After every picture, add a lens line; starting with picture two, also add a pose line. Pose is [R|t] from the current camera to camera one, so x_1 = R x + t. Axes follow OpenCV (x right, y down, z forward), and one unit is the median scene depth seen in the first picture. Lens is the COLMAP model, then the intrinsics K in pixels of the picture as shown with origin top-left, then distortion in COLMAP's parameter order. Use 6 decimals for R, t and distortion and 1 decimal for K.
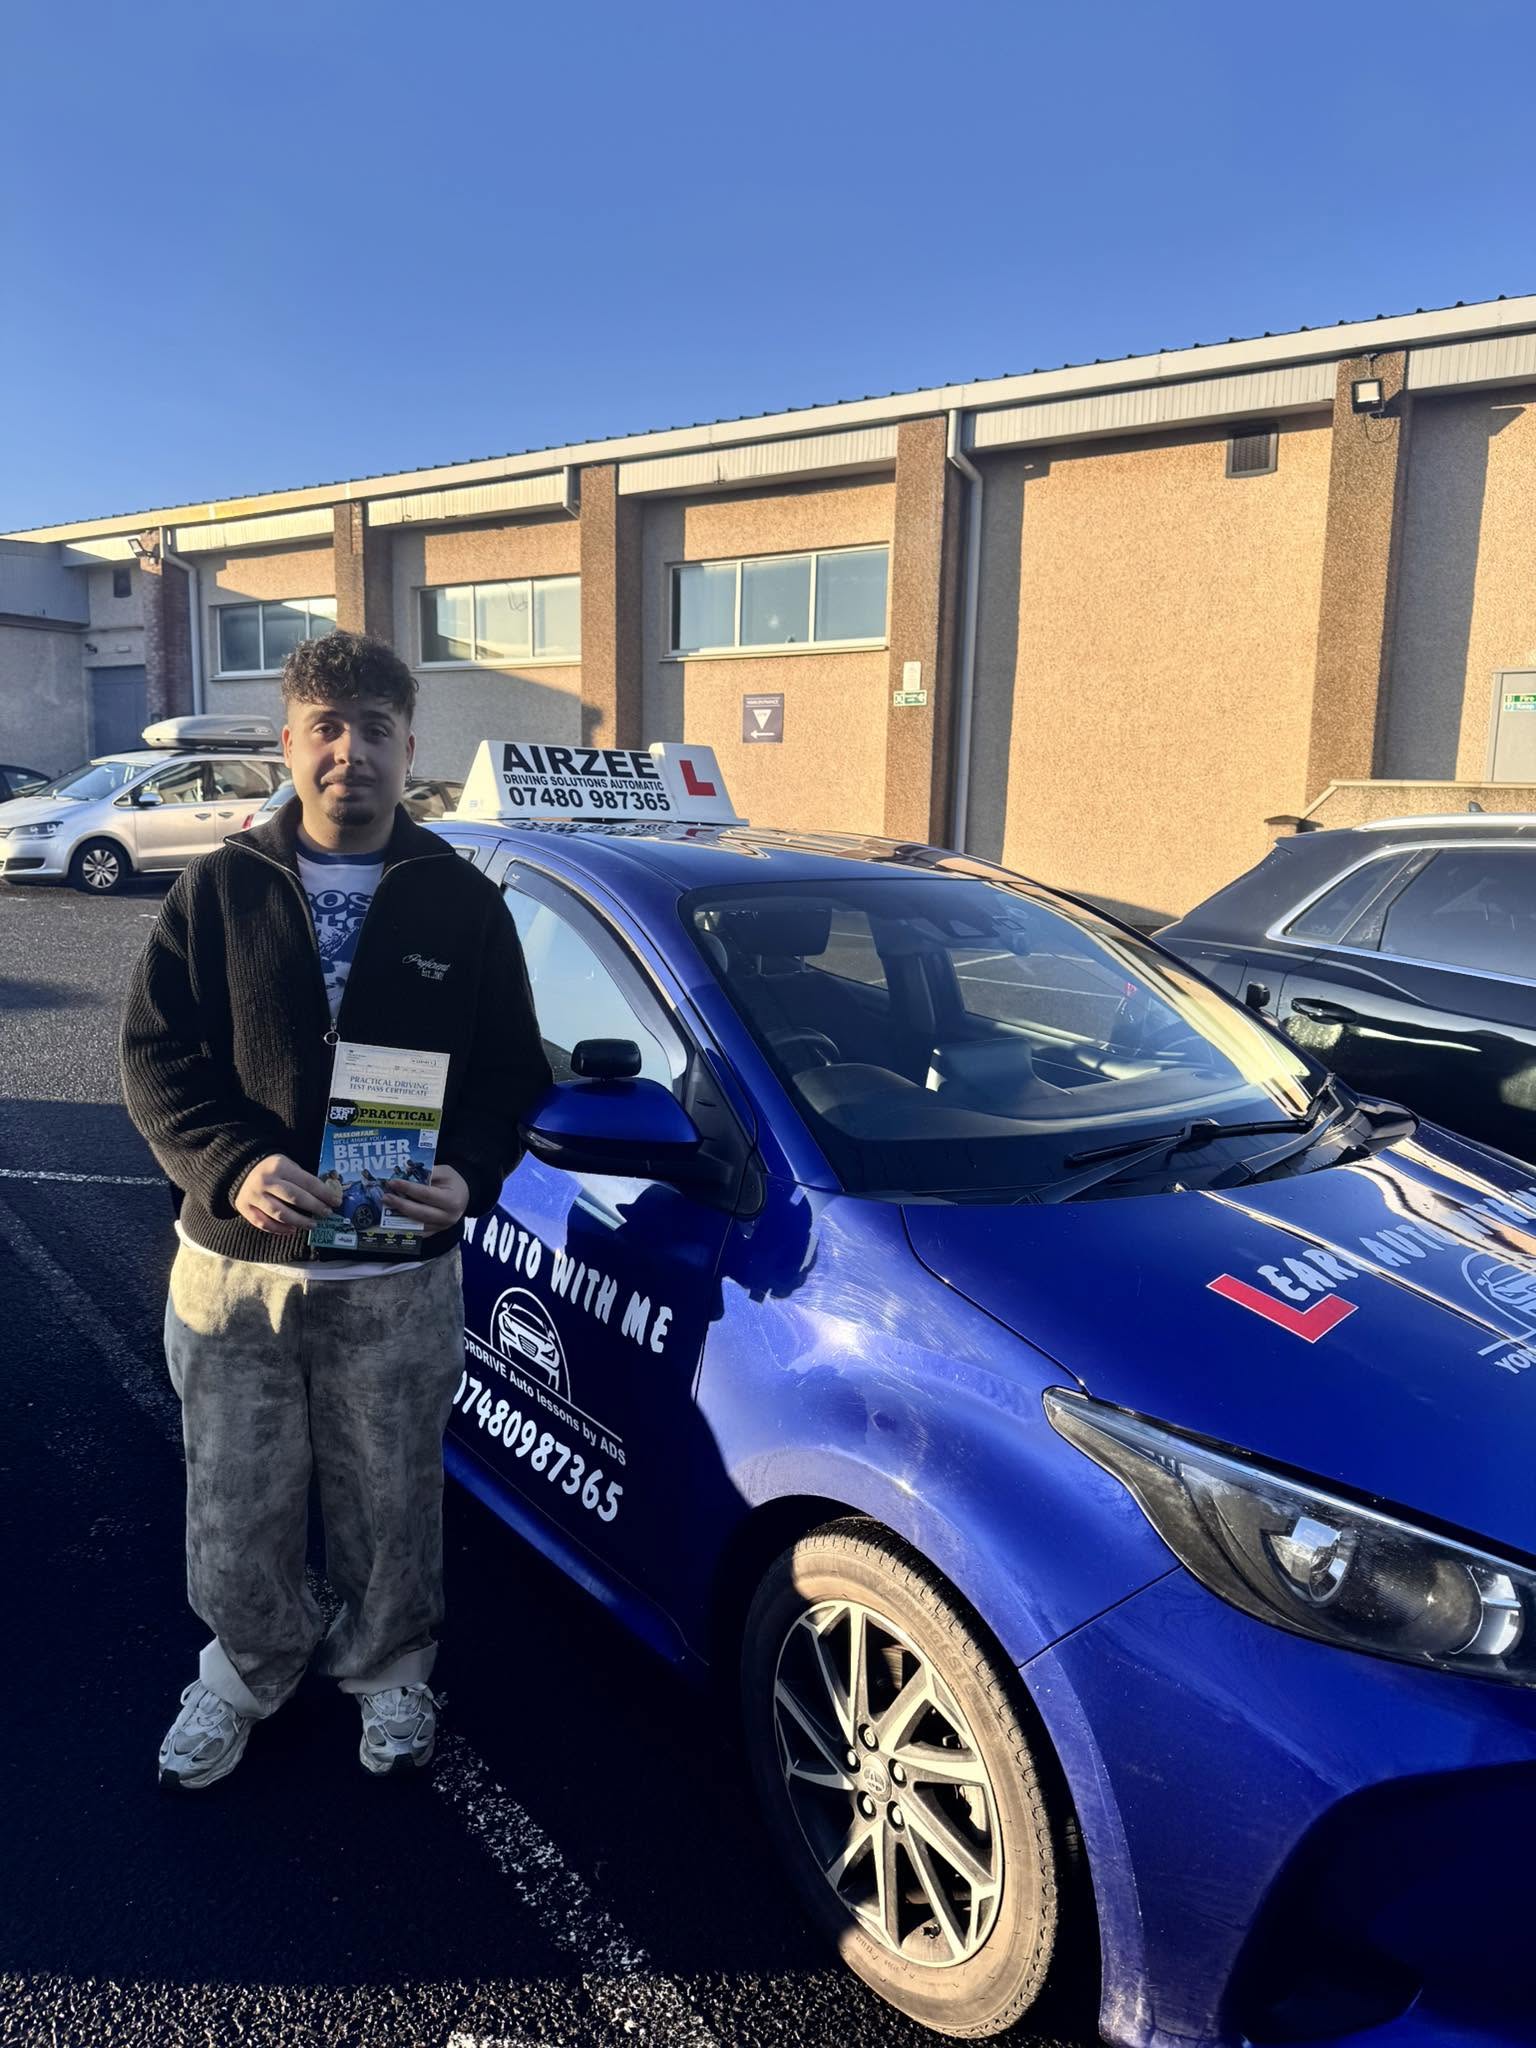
lens RADIAL K [[1489.4, 0, 703.6], [0, 1489.4, 974.6], [0, 0, 1]] dist [0.057838, -0.140004]
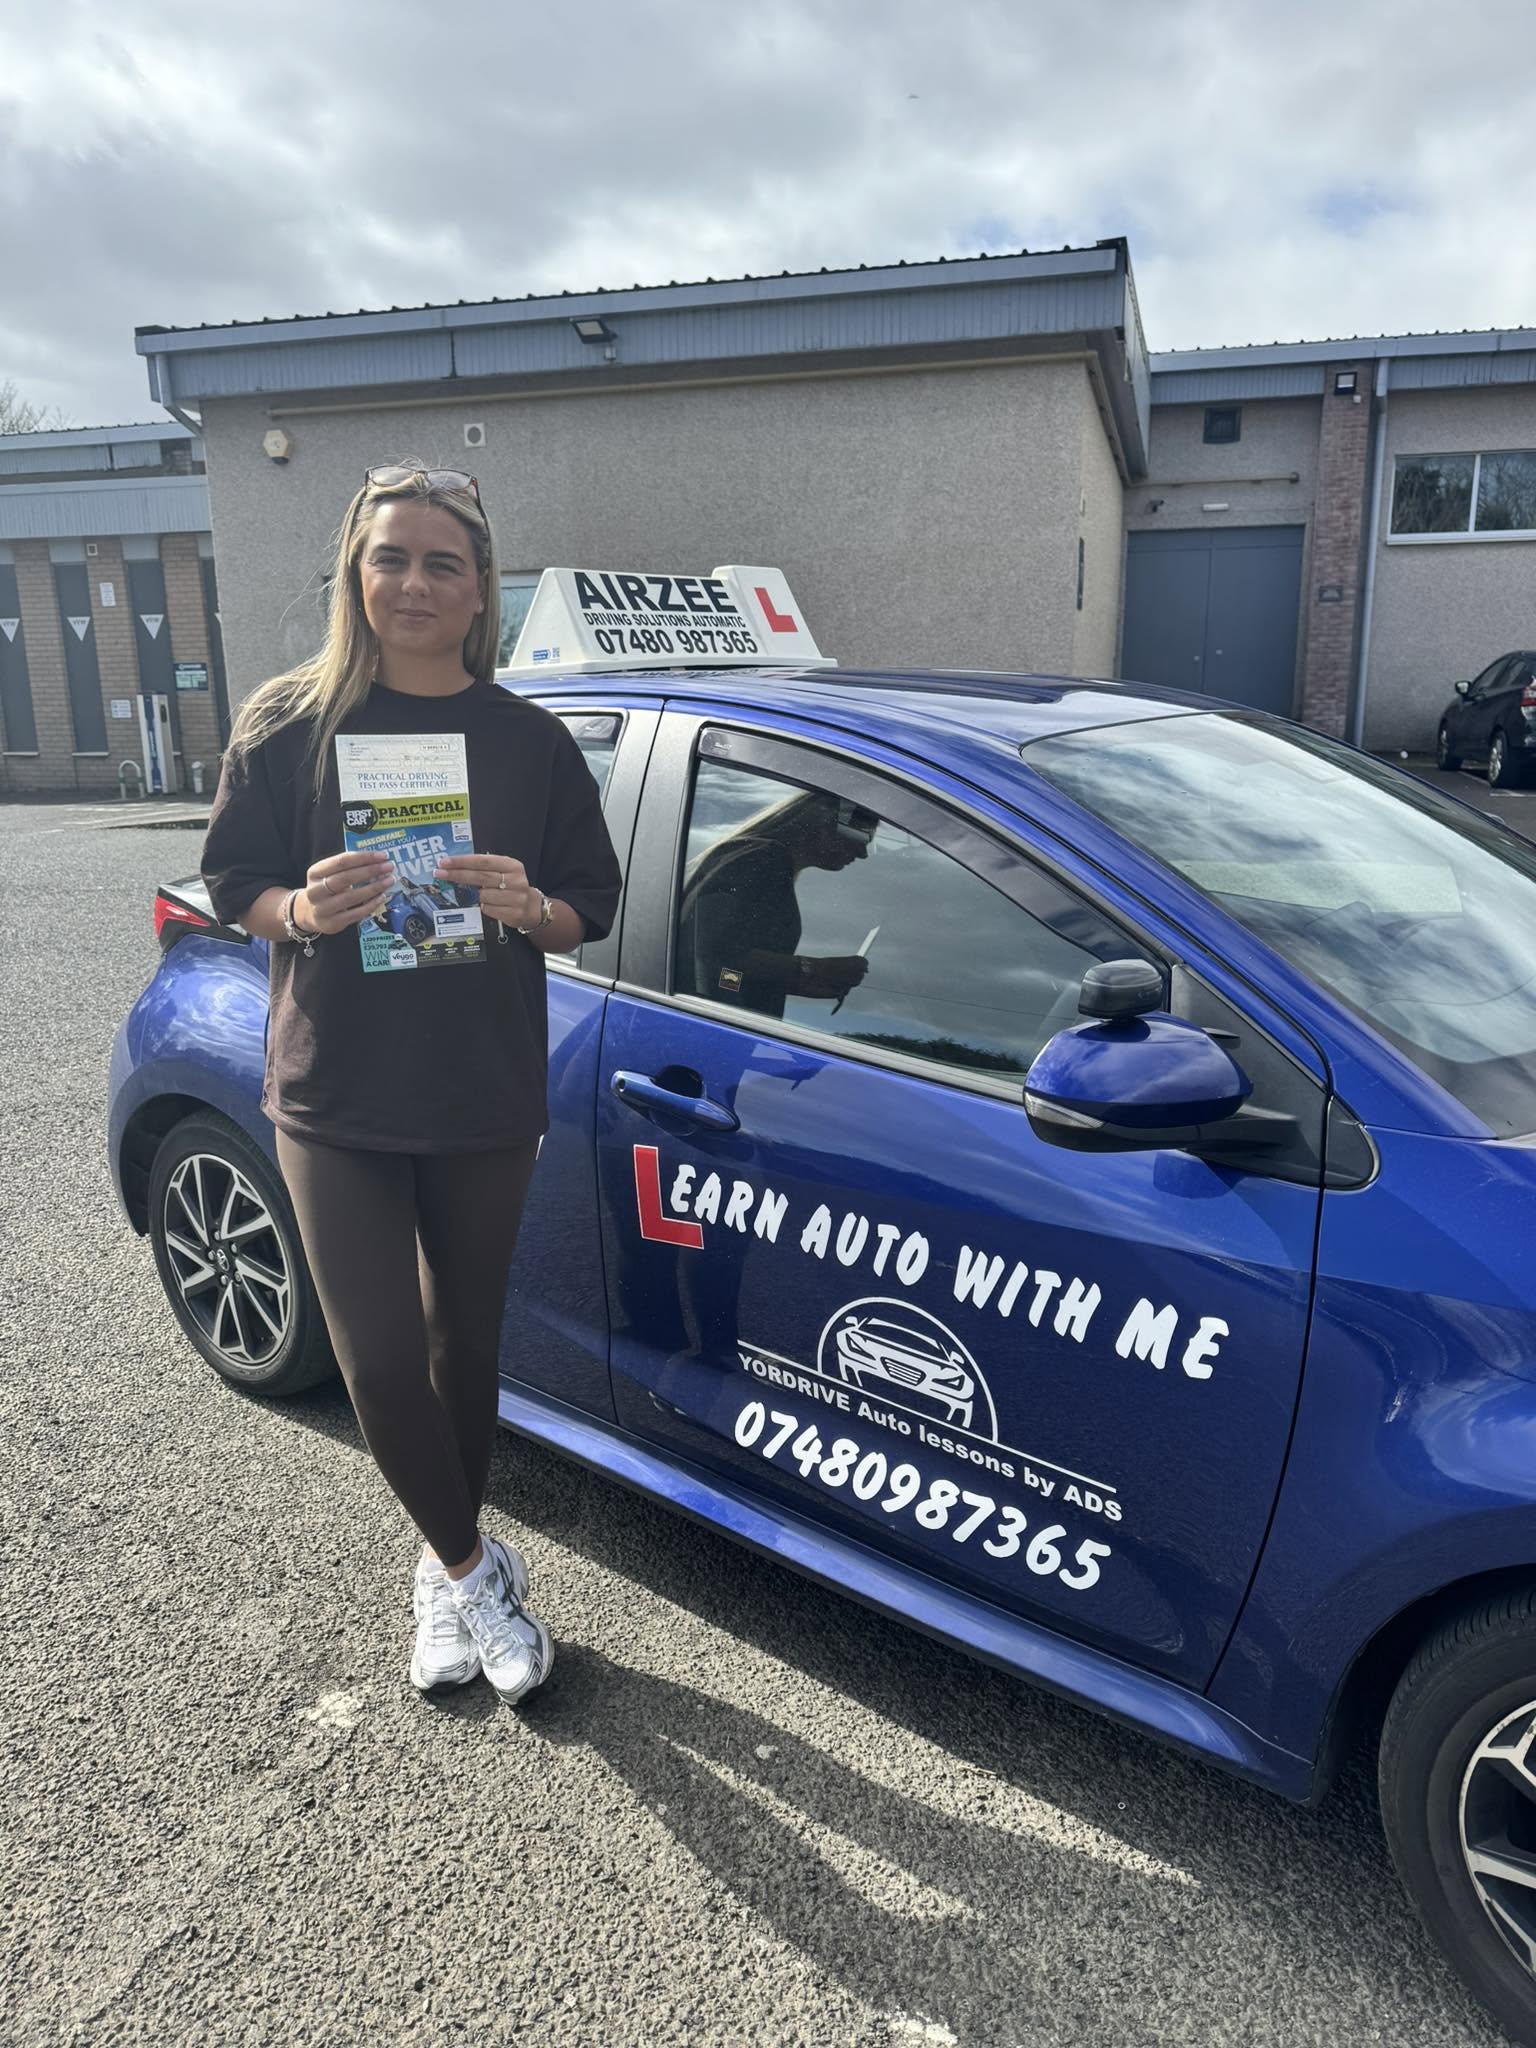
lens RADIAL K [[1489.4, 0, 742.2], [0, 1489.4, 986.0], [0, 0, 1]] dist [0.057838, -0.140004]
pose [[0.969640, -0.103121, 0.221729, -0.338860], [0.079725, 0.990503, 0.112015, -0.033411], [-0.231175, -0.090937, 0.968653, 0.306649]]
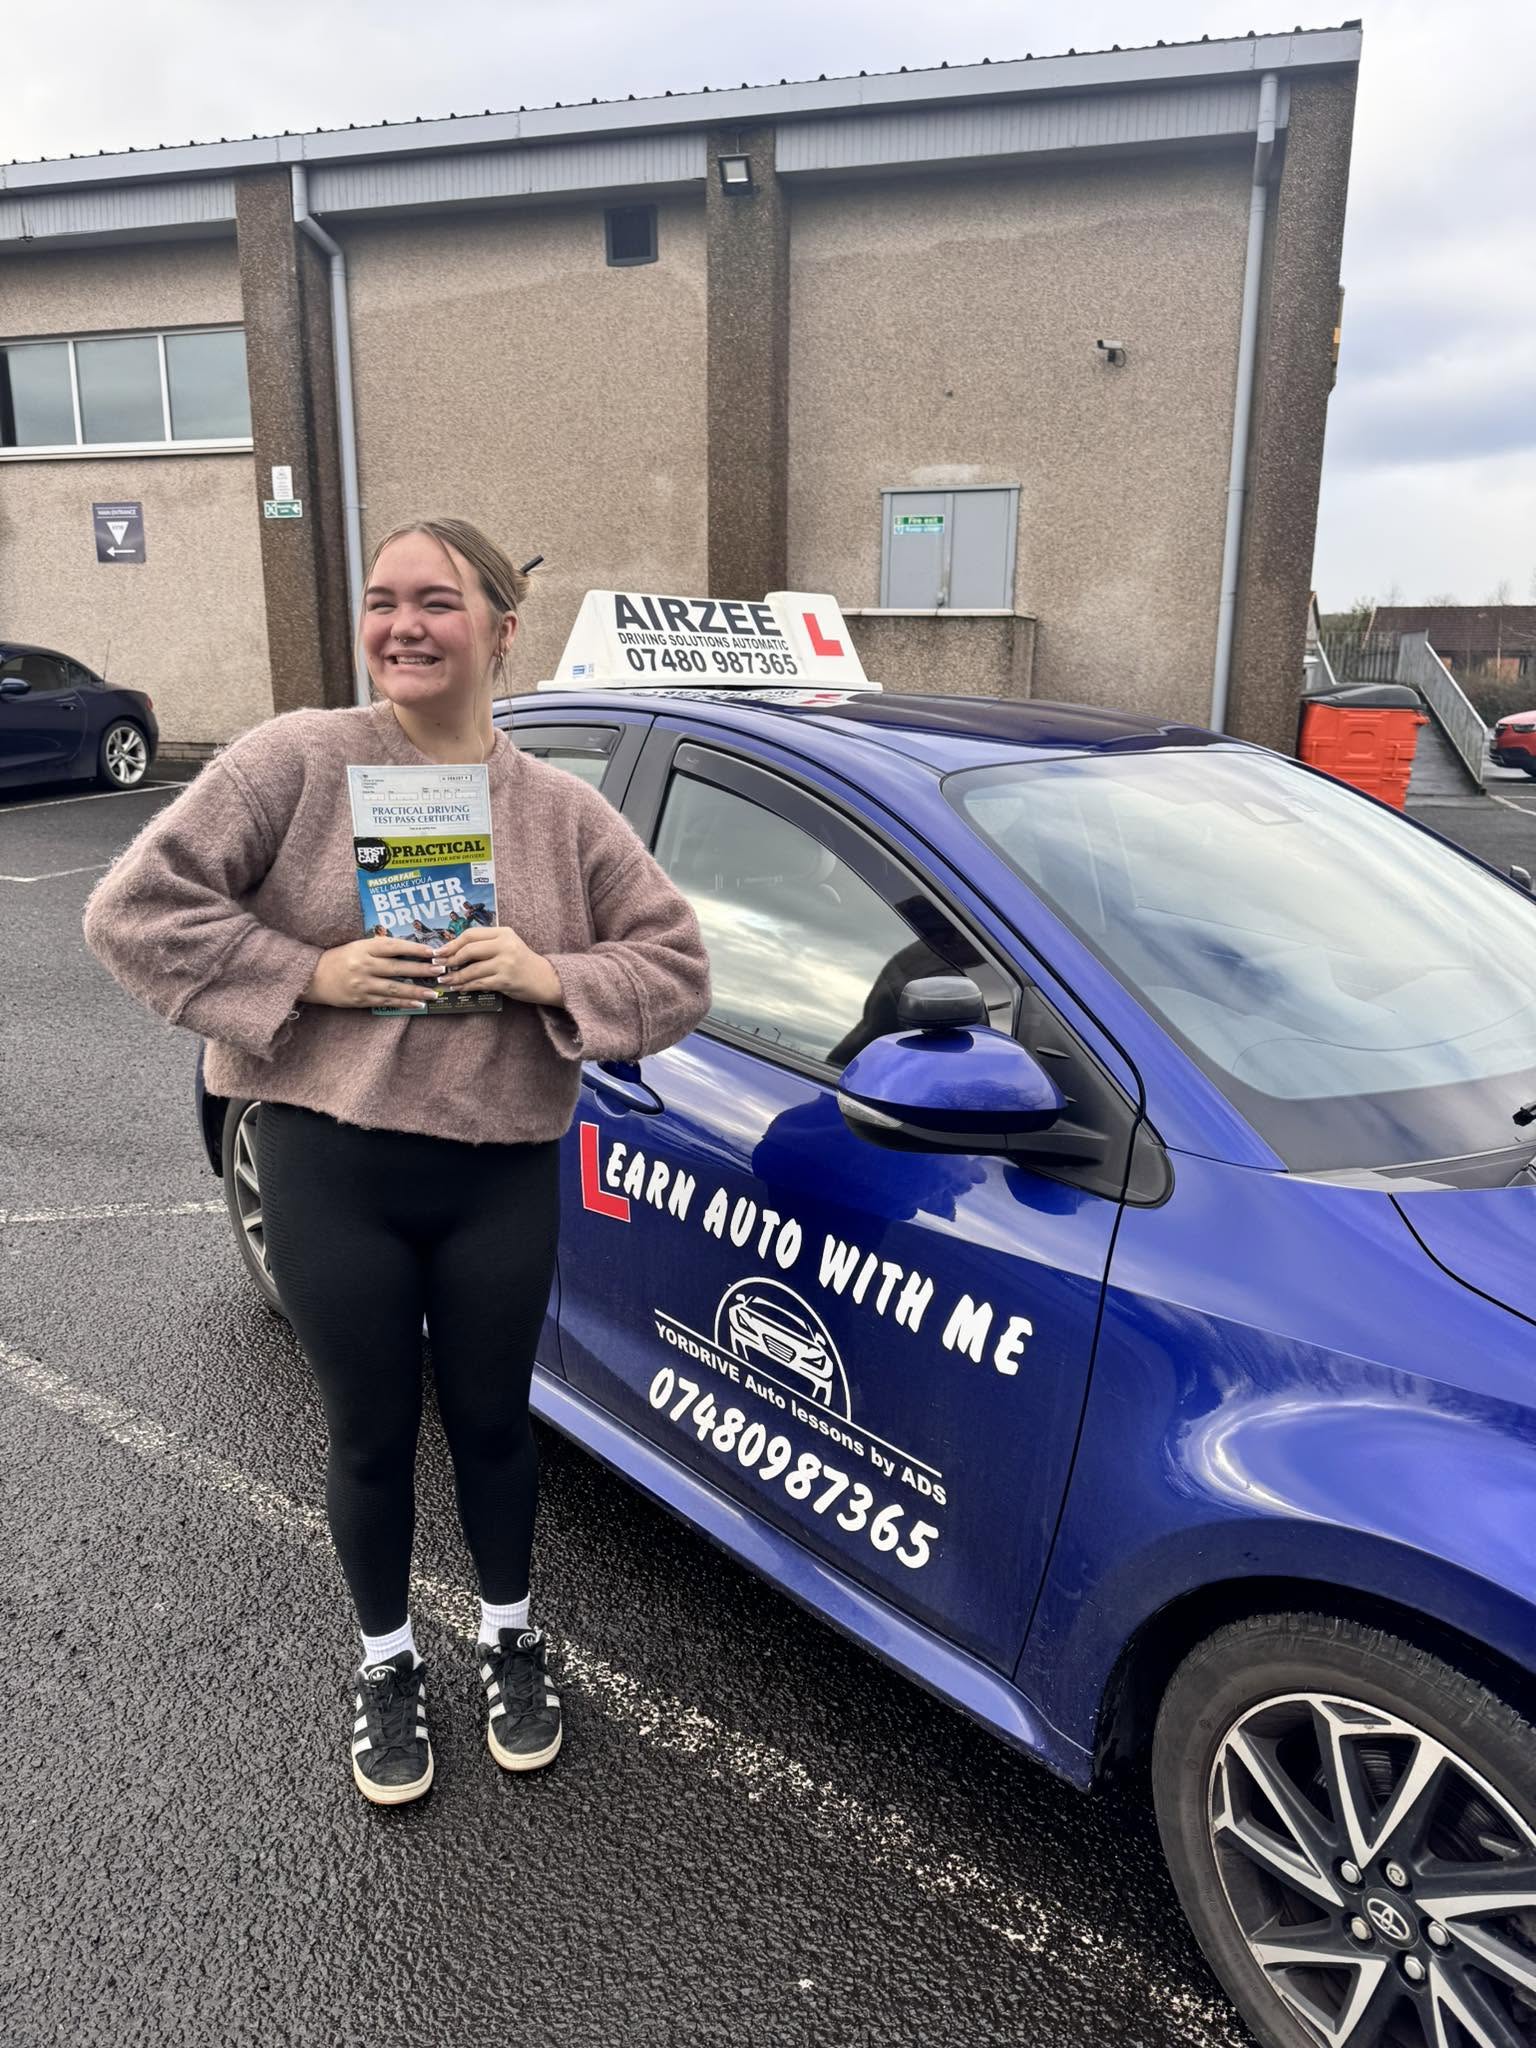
lens RADIAL K [[1489.4, 0, 729.3], [0, 1489.4, 977.6], [0, 0, 1]] dist [0.057838, -0.140004]
pose [[0.996309, -0.032189, 0.079579, -0.200044], [0.024828, 0.995466, 0.091818, -0.025482], [-0.082174, -0.089504, 0.992591, 0.217453]]
